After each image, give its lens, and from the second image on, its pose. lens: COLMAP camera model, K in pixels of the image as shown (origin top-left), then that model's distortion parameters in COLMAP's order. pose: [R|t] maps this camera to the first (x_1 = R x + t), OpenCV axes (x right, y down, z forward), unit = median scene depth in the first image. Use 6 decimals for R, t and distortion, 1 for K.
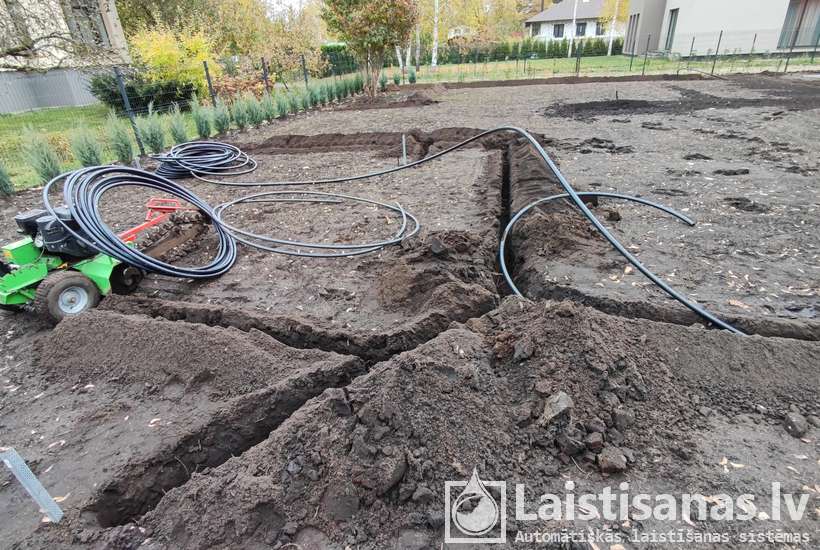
lens RADIAL K [[443.4, 0, 409.2], [0, 443.4, 278.4], [0, 0, 1]] dist [-0.002779, -0.000557]
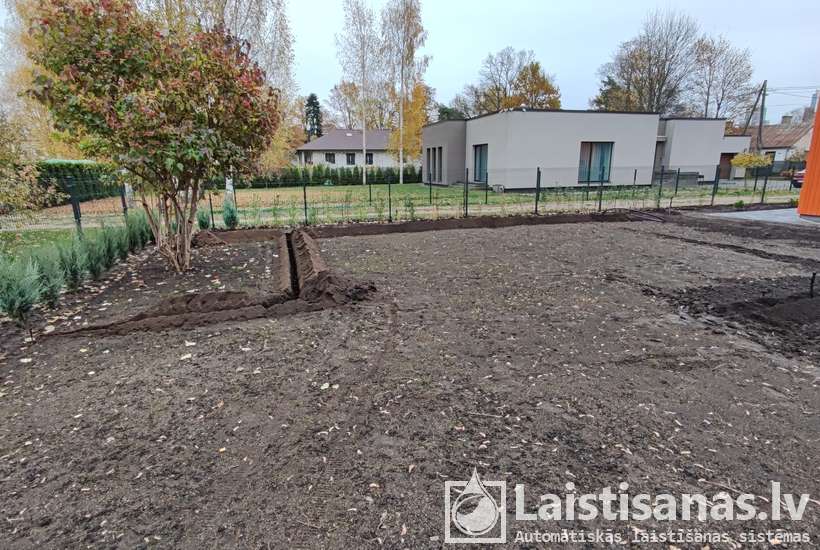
lens RADIAL K [[443.4, 0, 409.2], [0, 443.4, 278.4], [0, 0, 1]] dist [-0.002779, -0.000557]
pose [[0.872680, -0.080950, 0.481536, -0.050091], [0.195850, 0.961390, -0.193319, -0.132312], [-0.447295, 0.263015, 0.854839, 0.252348]]
